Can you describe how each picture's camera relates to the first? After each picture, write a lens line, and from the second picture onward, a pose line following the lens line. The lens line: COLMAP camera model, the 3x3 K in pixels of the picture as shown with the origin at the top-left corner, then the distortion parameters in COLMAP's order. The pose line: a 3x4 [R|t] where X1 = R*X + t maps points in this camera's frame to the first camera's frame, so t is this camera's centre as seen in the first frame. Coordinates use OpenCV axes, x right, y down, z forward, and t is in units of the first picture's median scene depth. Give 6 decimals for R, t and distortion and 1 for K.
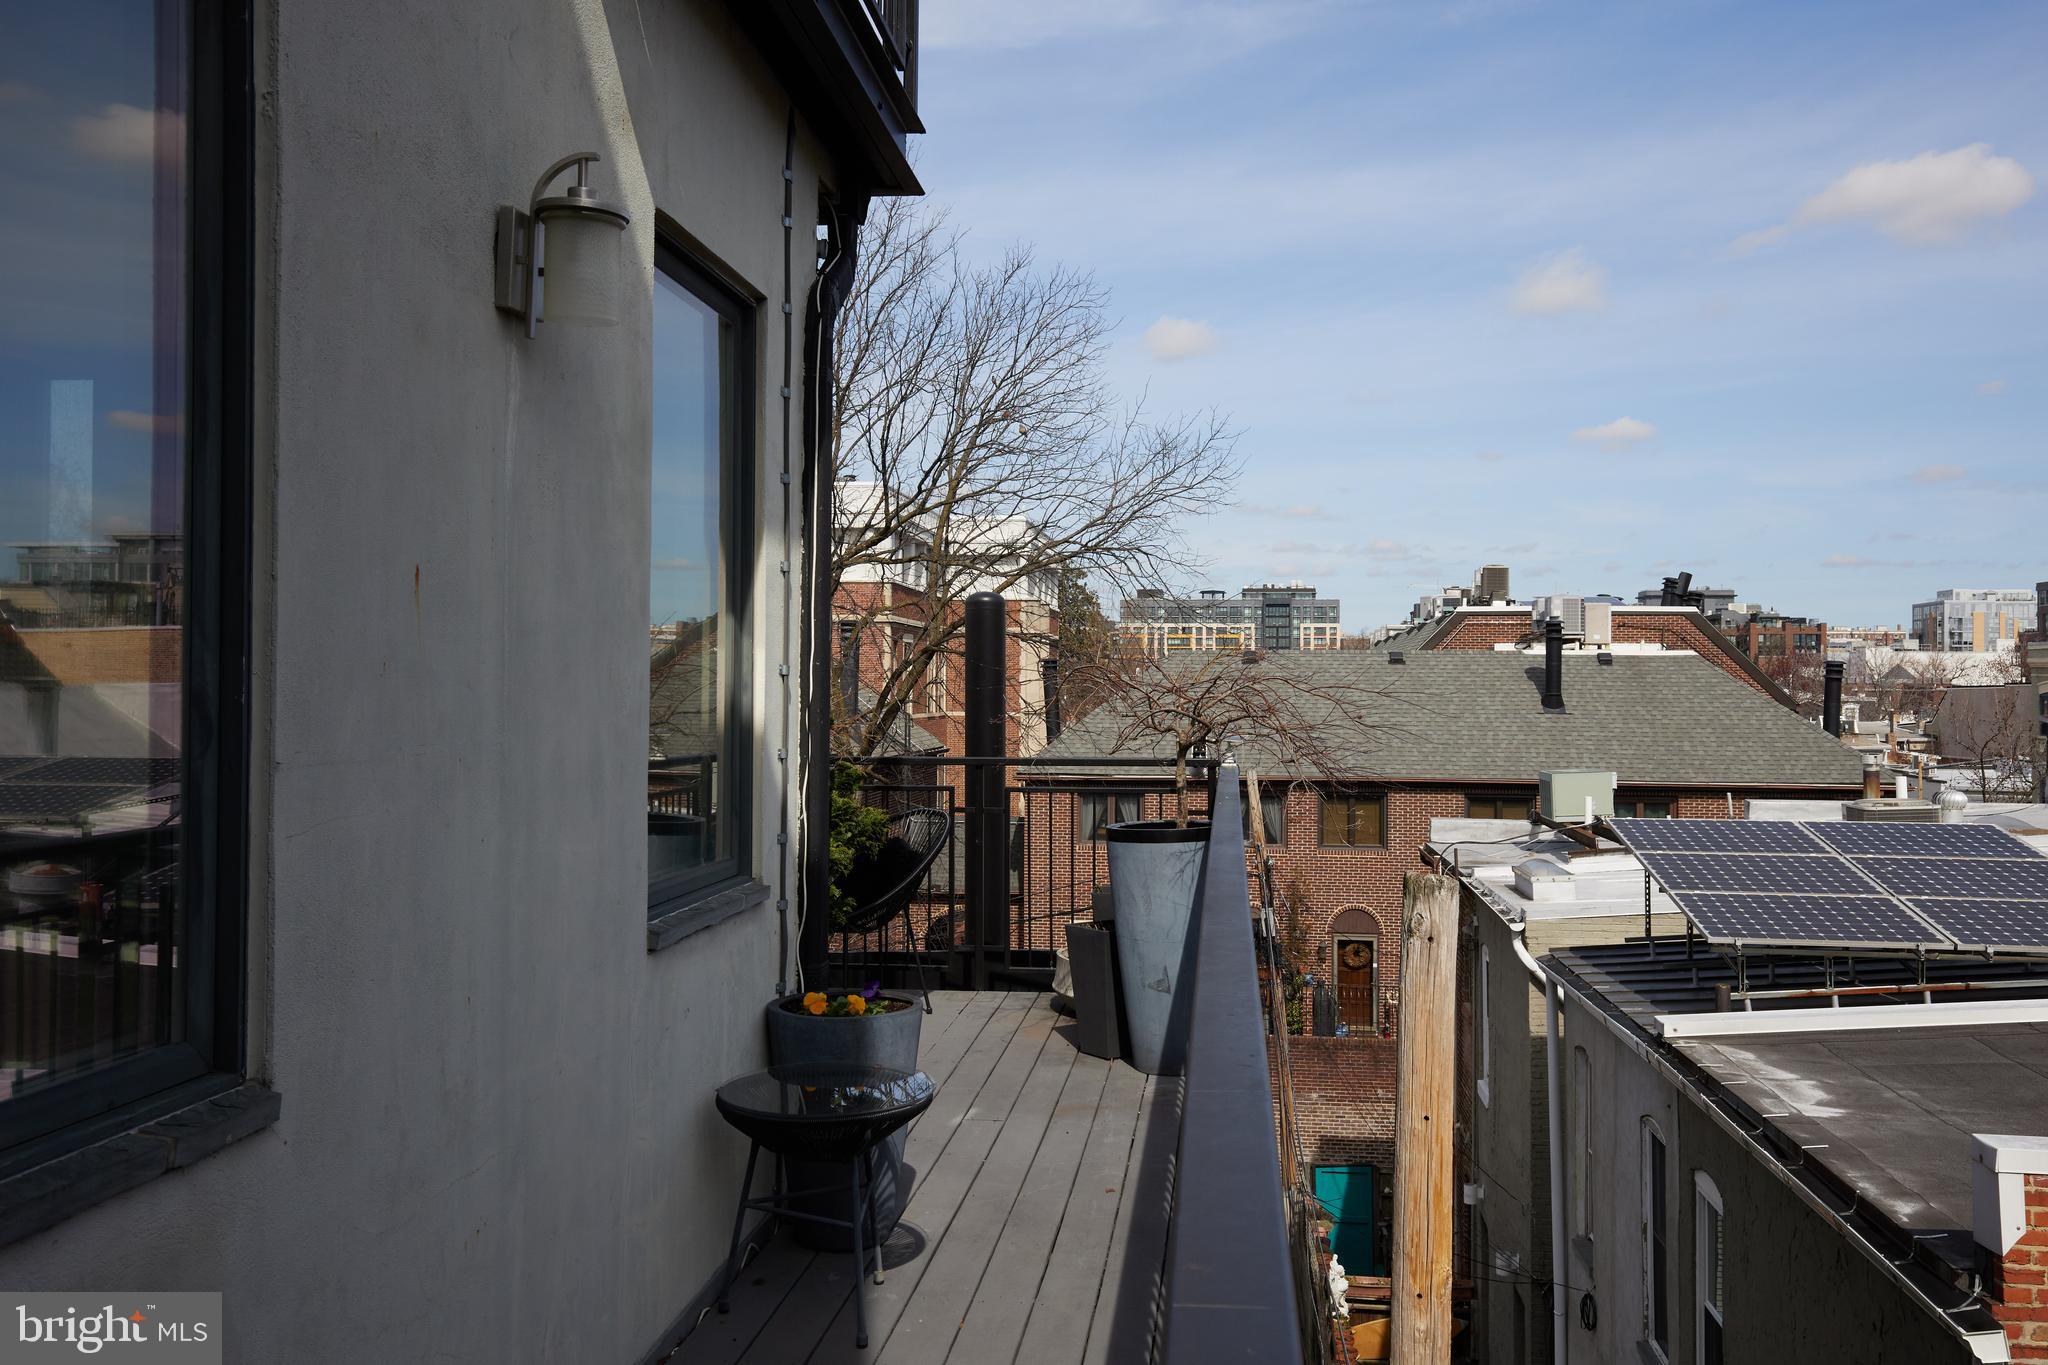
lens RADIAL K [[1666.8, 0, 1024.0], [0, 1666.8, 682.5], [0, 0, 1]] dist [-0.000857, 0.000027]
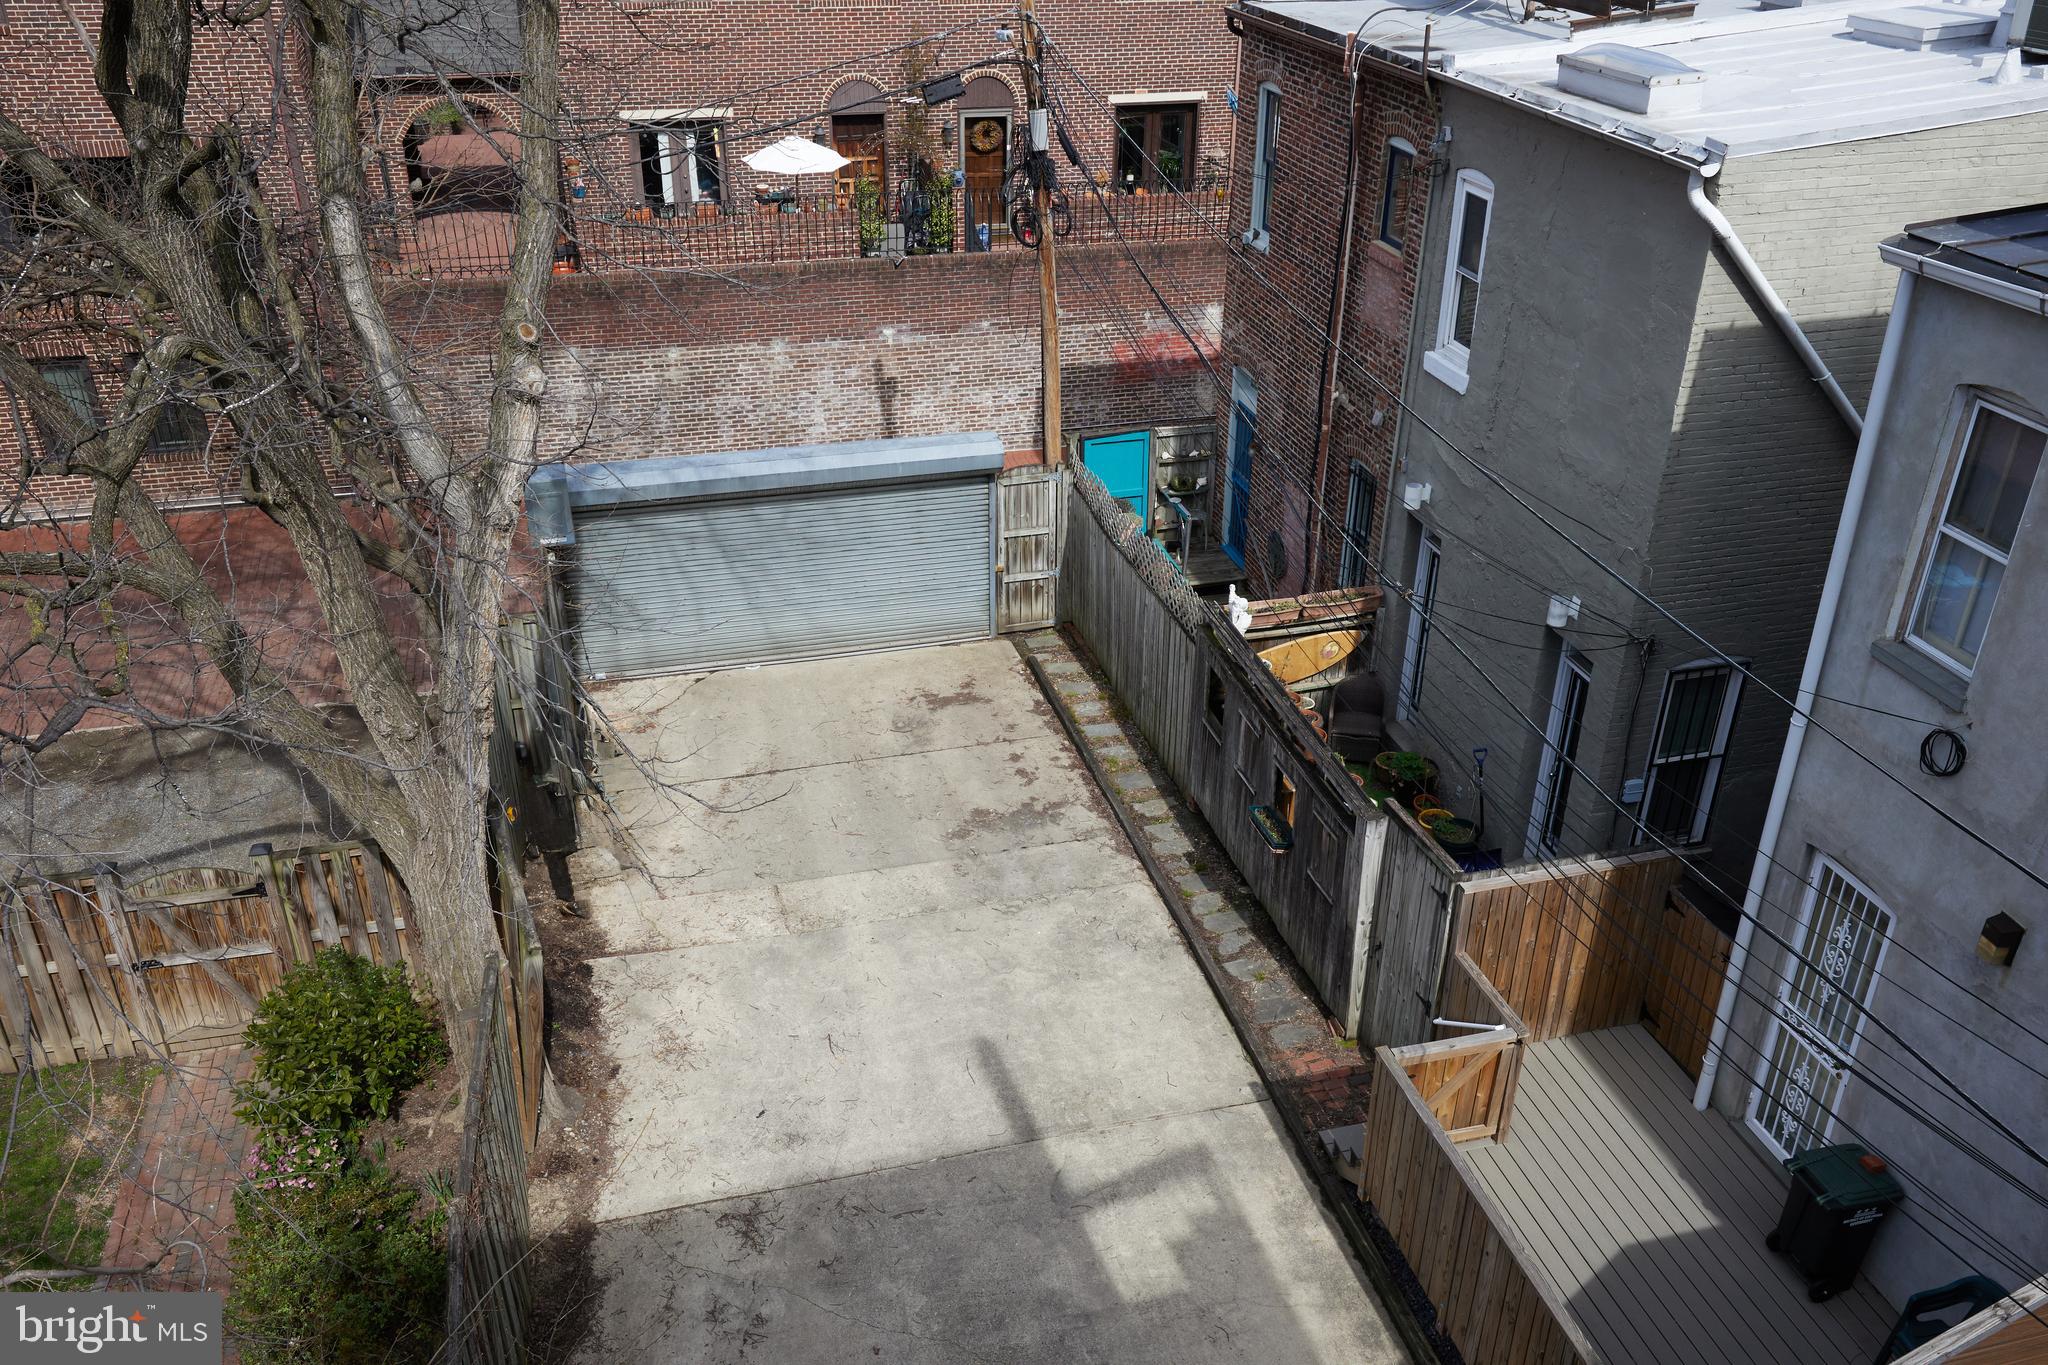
lens RADIAL K [[1648.2, 0, 1024.0], [0, 1648.2, 682.5], [0, 0, 1]] dist [0.001623, -0.000014]
pose [[0.925596, -0.177737, 0.334188, -0.135586], [-0.009140, 0.872145, 0.489162, 0.004262], [-0.378402, -0.455821, 0.805630, 0.309801]]
